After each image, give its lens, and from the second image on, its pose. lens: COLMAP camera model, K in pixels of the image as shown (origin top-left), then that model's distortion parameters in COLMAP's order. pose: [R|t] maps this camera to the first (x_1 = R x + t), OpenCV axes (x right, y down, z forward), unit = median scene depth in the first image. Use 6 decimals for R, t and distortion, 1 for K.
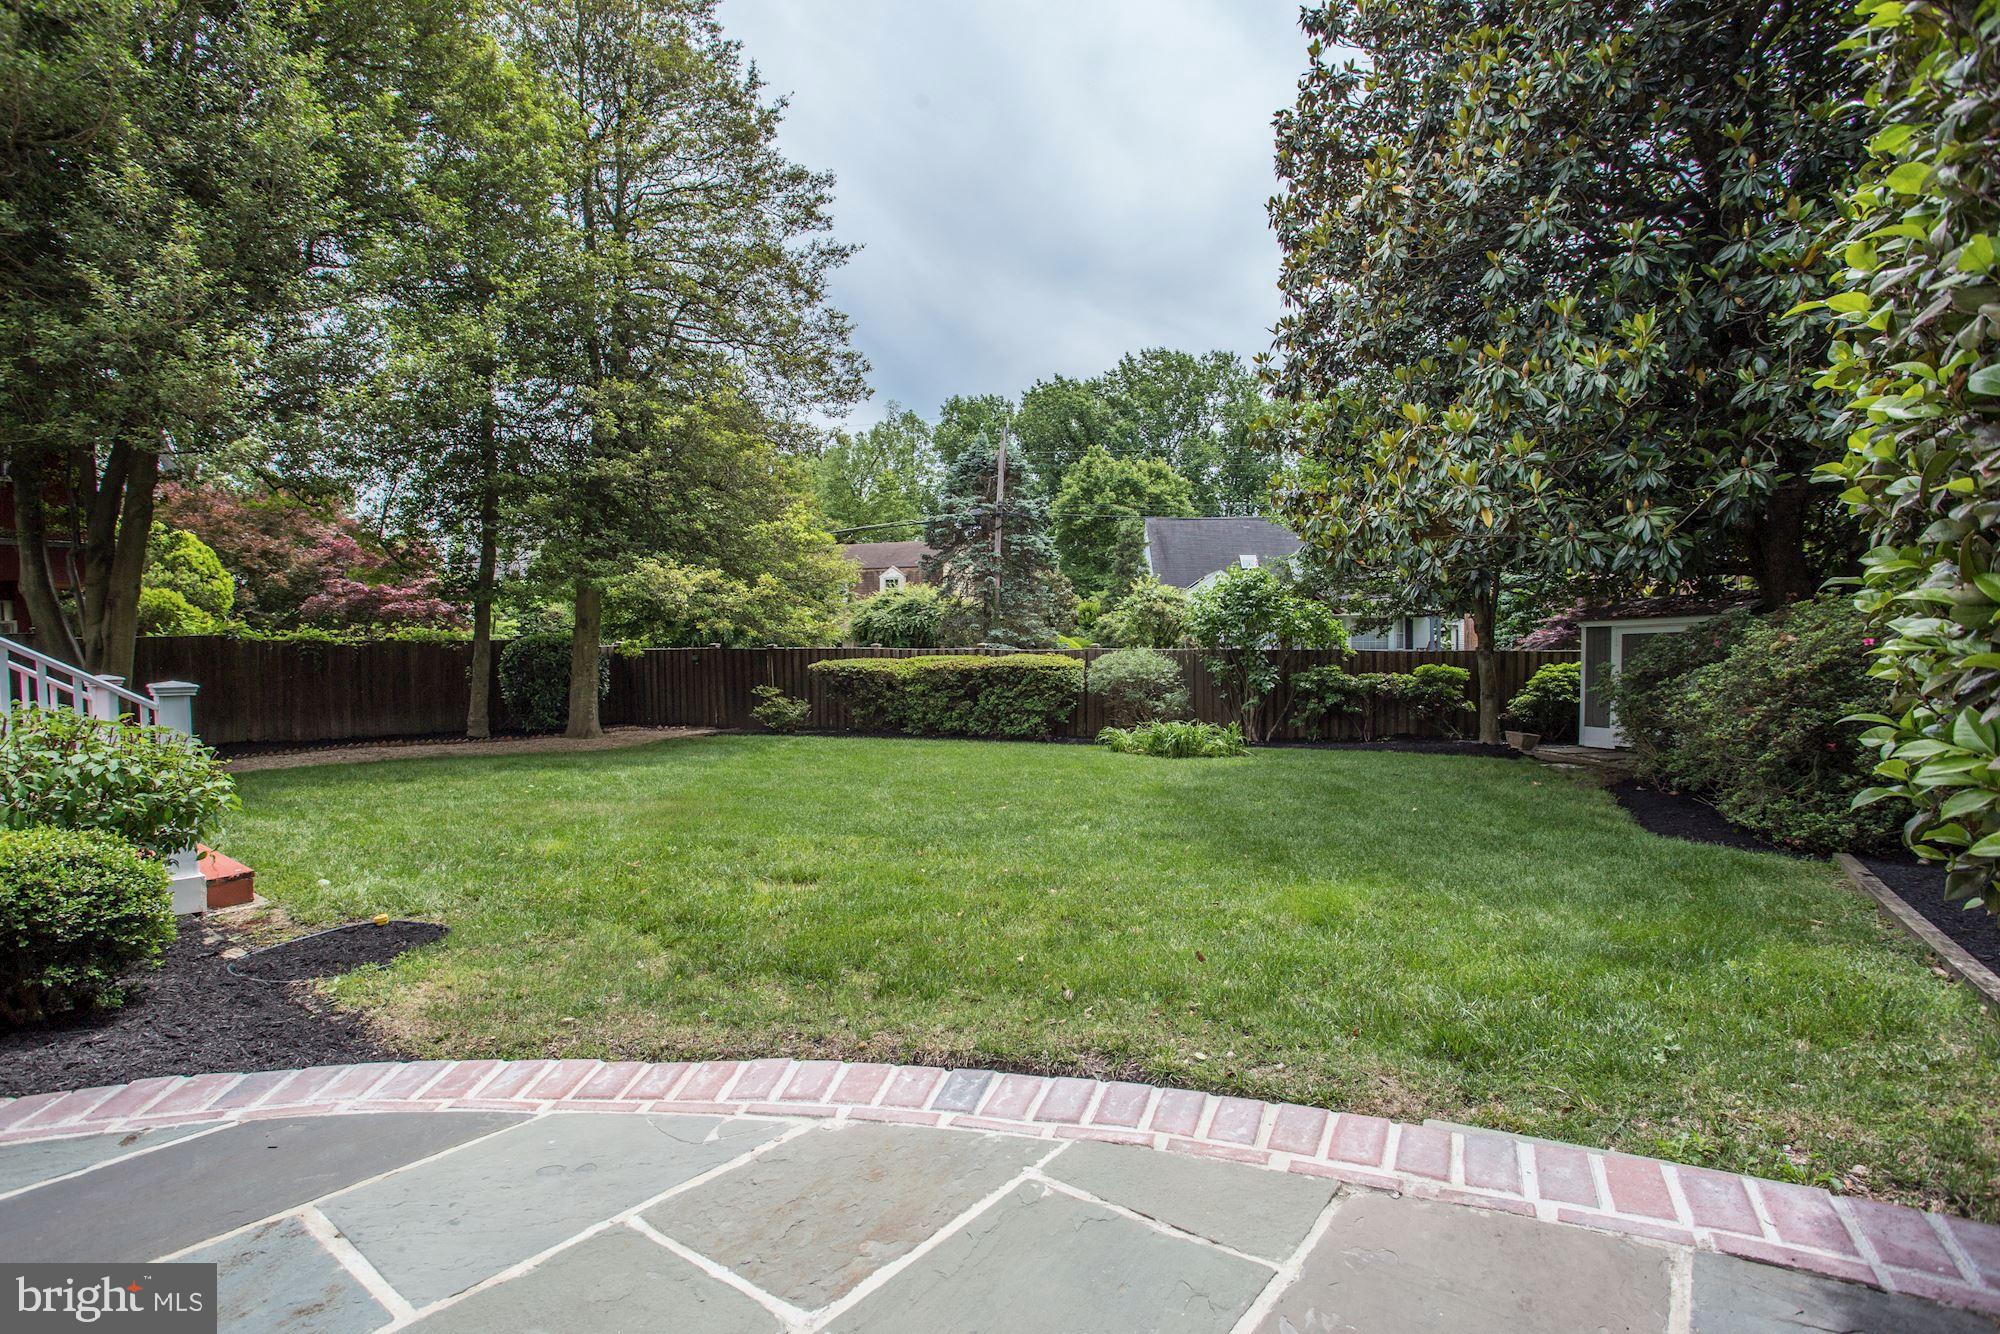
lens RADIAL K [[1024.1, 0, 995.9], [0, 1024.1, 661.9], [0, 0, 1]] dist [-0.016042, 0.019242]
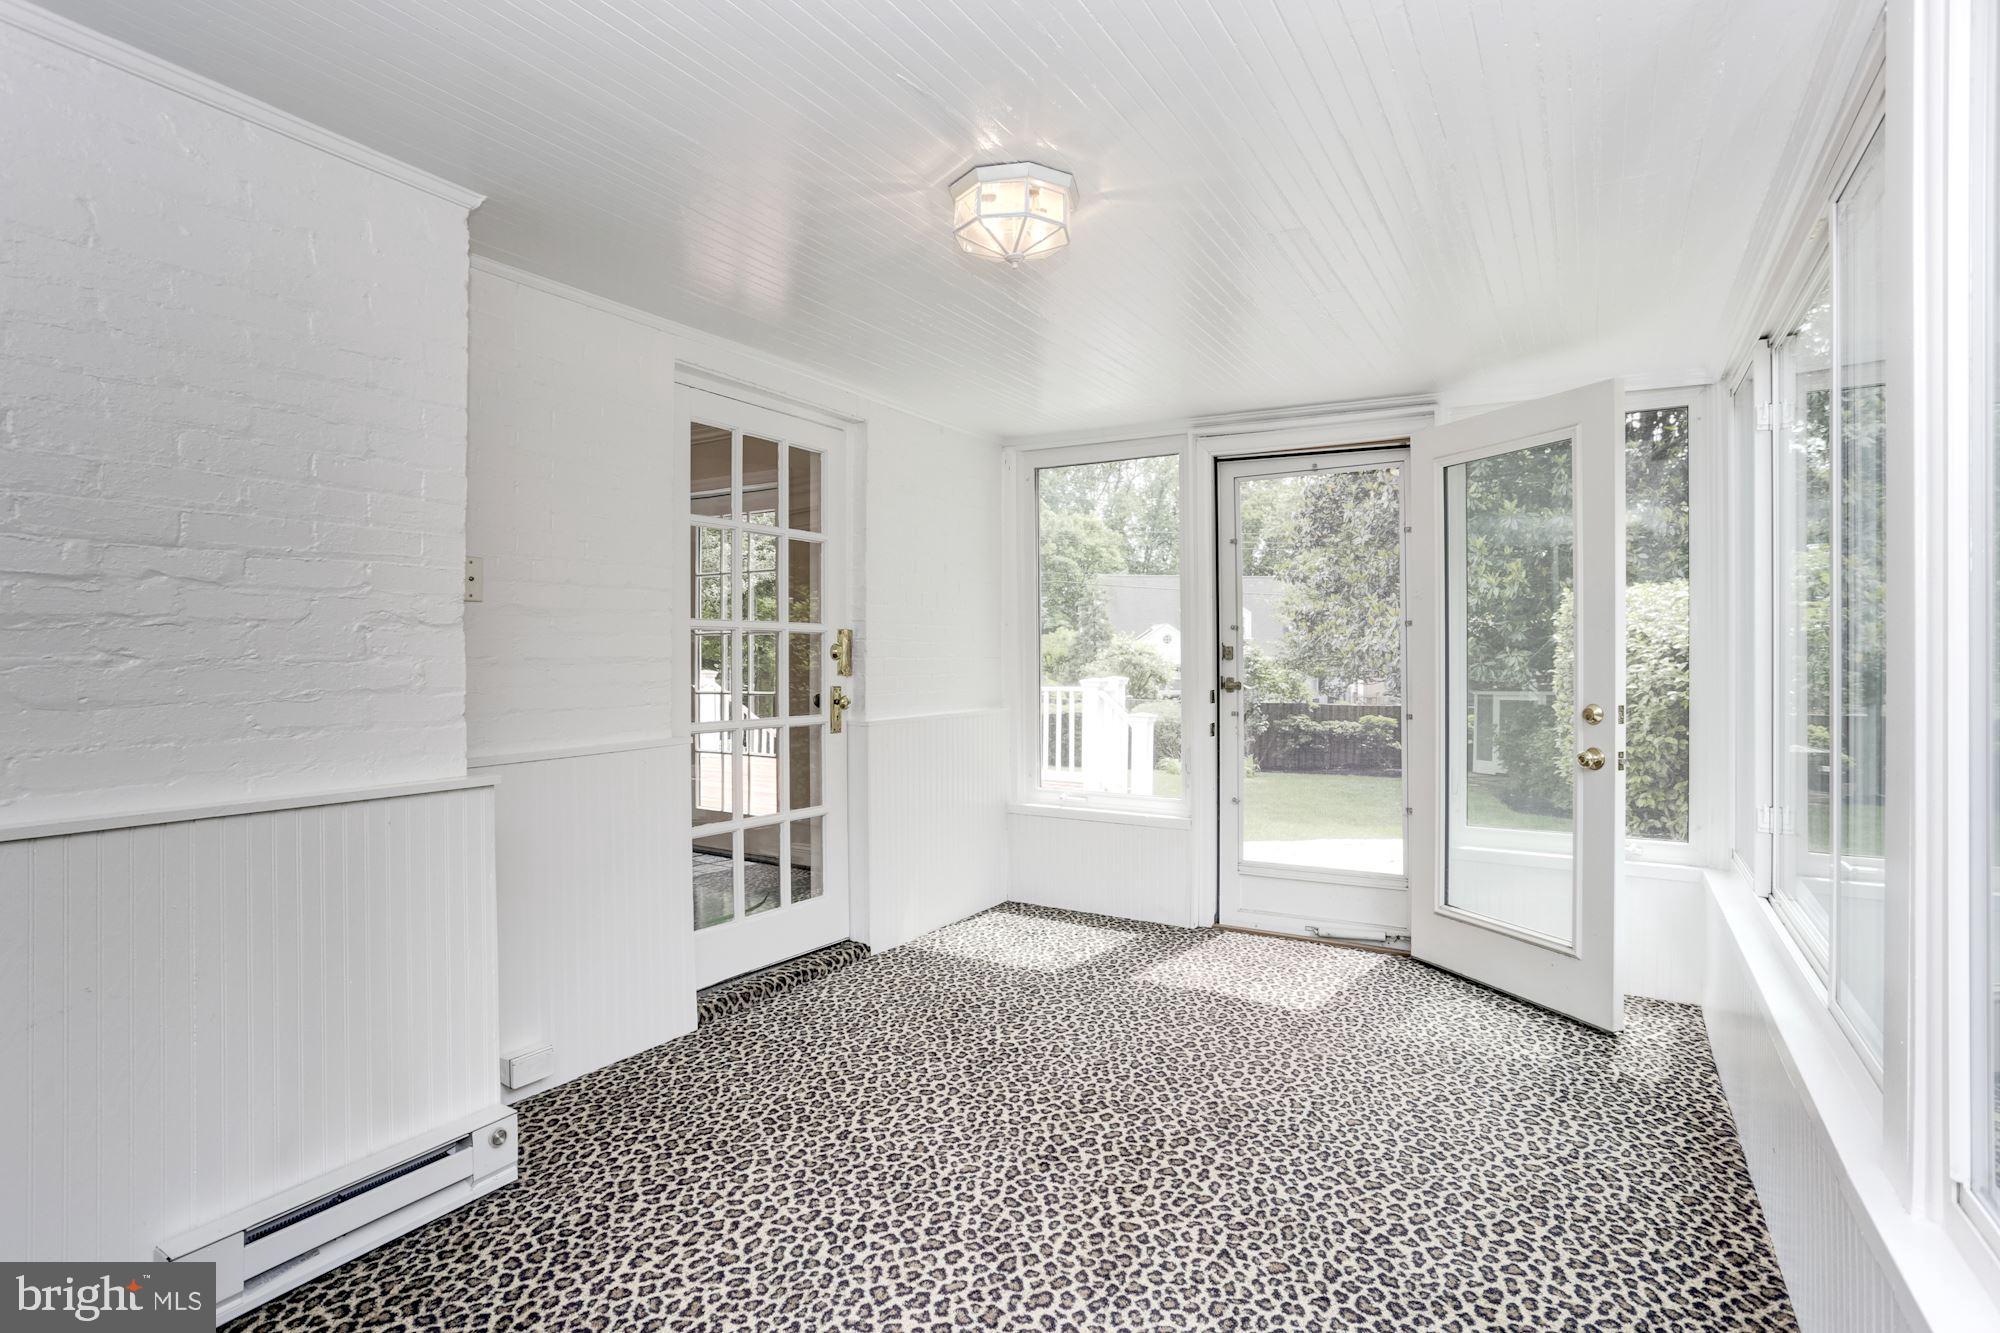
lens RADIAL K [[1024.1, 0, 1004.6], [0, 1024.1, 666.0], [0, 0, 1]] dist [-0.016042, 0.019242]
pose [[0.993904, 0.014105, 0.109347, -0.237146], [-0.011427, 0.999620, -0.025083, -0.024584], [-0.109659, 0.023680, 0.993687, -0.360302]]
